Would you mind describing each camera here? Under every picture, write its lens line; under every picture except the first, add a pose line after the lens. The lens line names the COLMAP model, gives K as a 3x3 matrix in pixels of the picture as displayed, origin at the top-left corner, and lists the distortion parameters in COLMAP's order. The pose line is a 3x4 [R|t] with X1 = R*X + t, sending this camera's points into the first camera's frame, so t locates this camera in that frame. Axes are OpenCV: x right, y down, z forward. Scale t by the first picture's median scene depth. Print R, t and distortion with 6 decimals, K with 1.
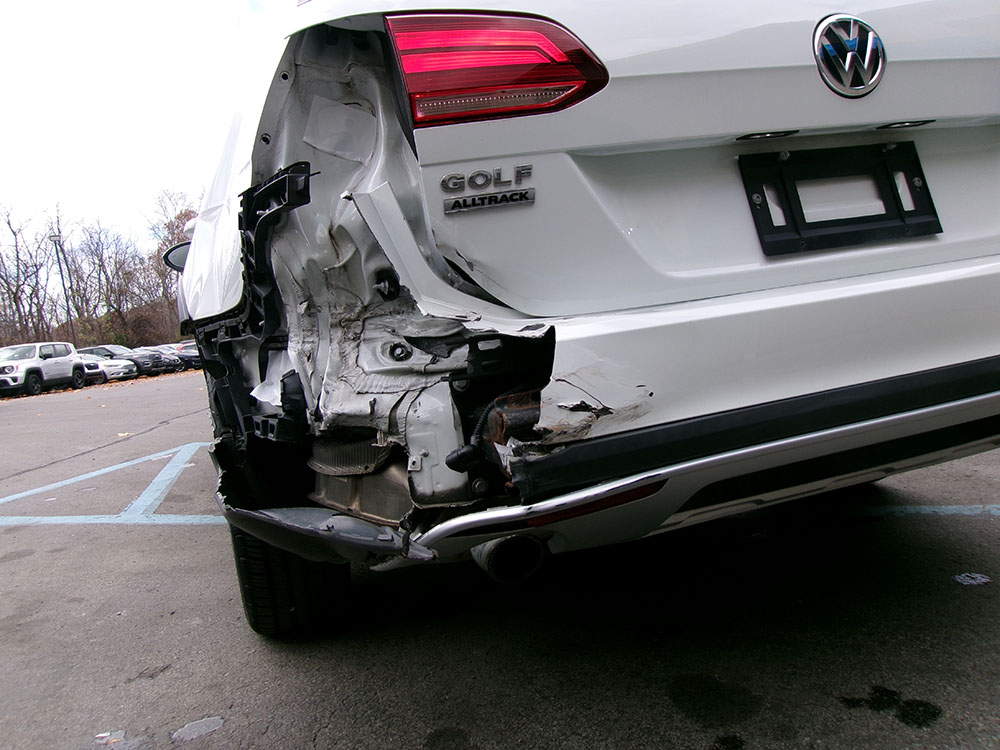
lens RADIAL K [[771.0, 0, 491.2], [0, 771.0, 372.5], [0, 0, 1]] dist [-0.020128, 0.041925]
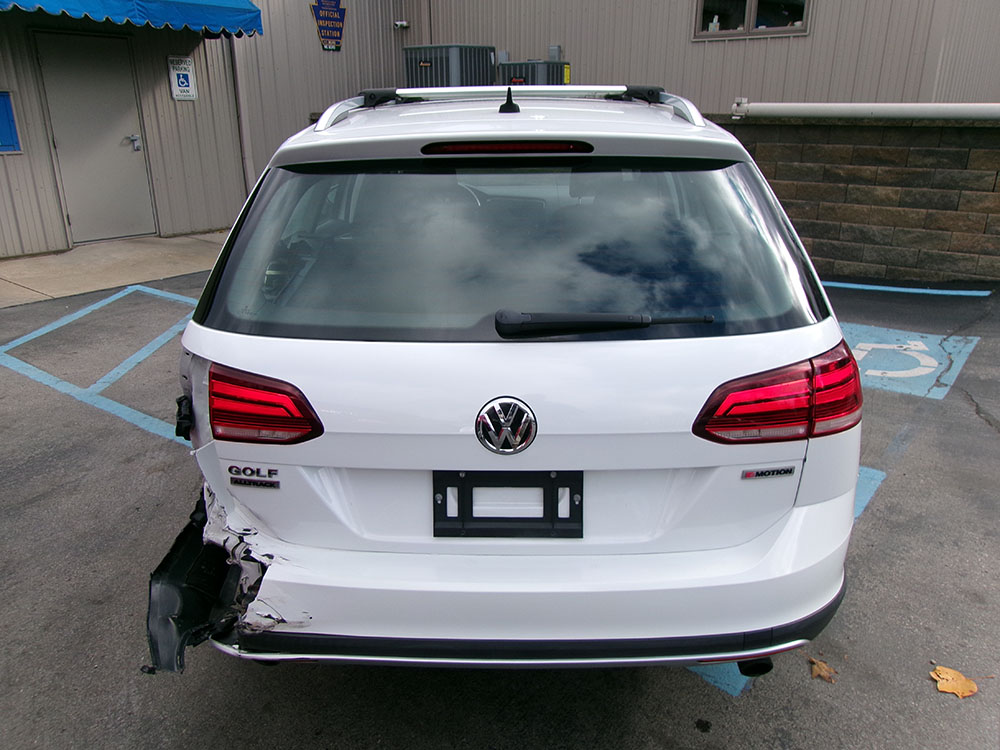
lens RADIAL K [[771.0, 0, 492.6], [0, 771.0, 371.8], [0, 0, 1]] dist [-0.020128, 0.041925]
pose [[0.928005, 0.229707, -0.293327, 0.849144], [-0.146230, 0.948707, 0.280307, -0.919858], [0.342670, -0.217233, 0.913995, -0.301825]]
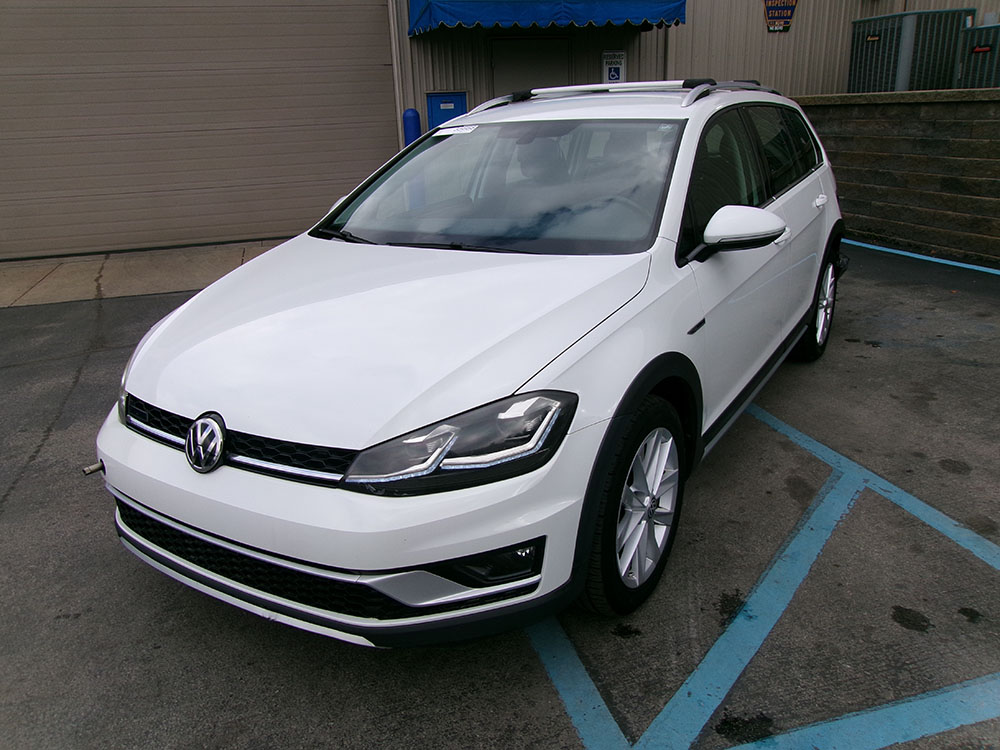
lens RADIAL K [[771.0, 0, 498.2], [0, 771.0, 371.3], [0, 0, 1]] dist [-0.020128, 0.041925]
pose [[0.543658, 0.368111, -0.754275, 1.797395], [-0.106558, 0.921688, 0.373010, -1.098947], [0.832515, -0.122416, 0.540308, 0.626928]]
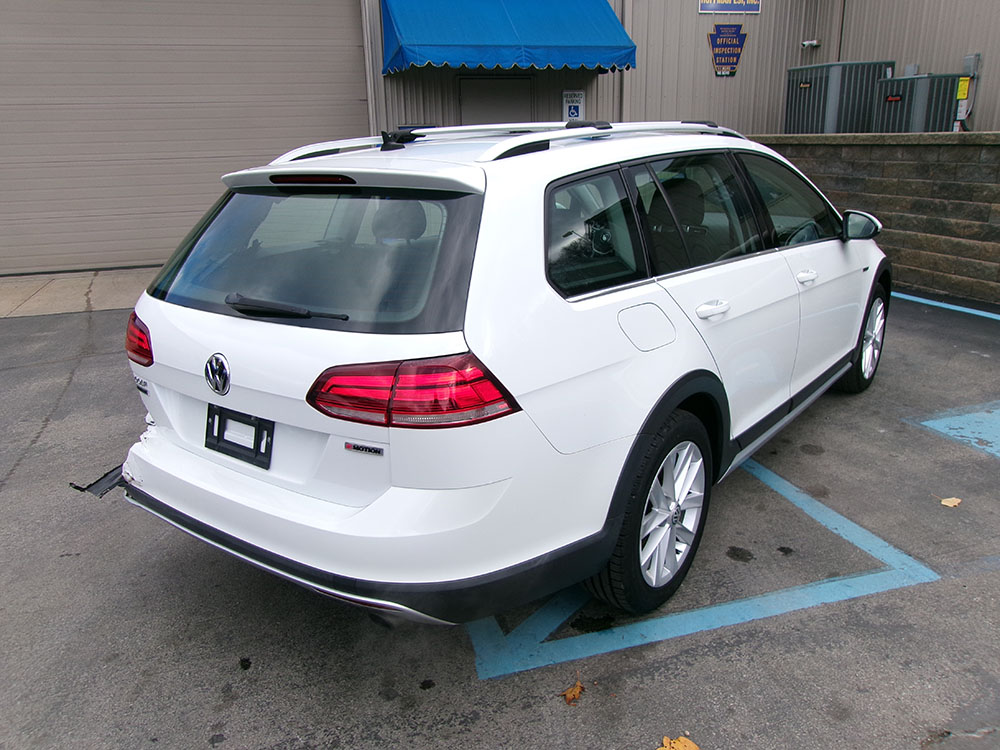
lens RADIAL K [[771.0, 0, 497.0], [0, 771.0, 370.6], [0, 0, 1]] dist [-0.020128, 0.041925]
pose [[0.555419, 0.347108, -0.755662, 2.444980], [-0.122797, 0.932990, 0.338306, -1.219351], [0.822454, -0.095109, 0.560824, 0.470194]]
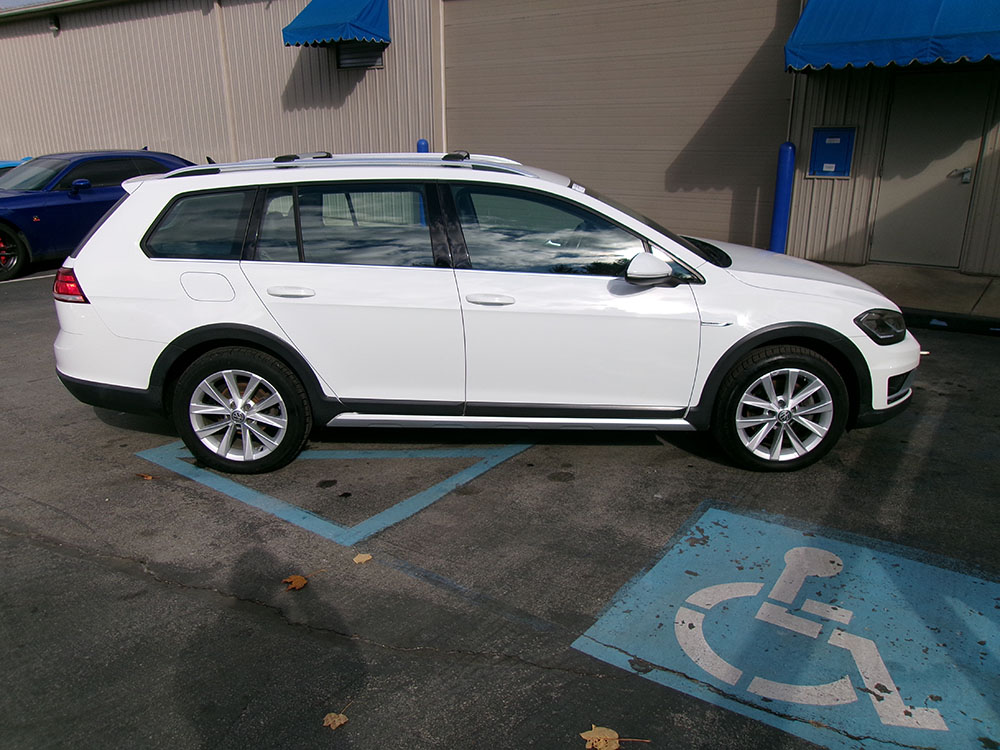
lens RADIAL K [[771.0, 0, 491.2], [0, 771.0, 371.2], [0, 0, 1]] dist [-0.020128, 0.041925]
pose [[-0.322690, 0.404644, -0.855649, 3.787442], [-0.040535, 0.897271, 0.439615, -1.924895], [0.945636, 0.176543, -0.273138, 4.457151]]
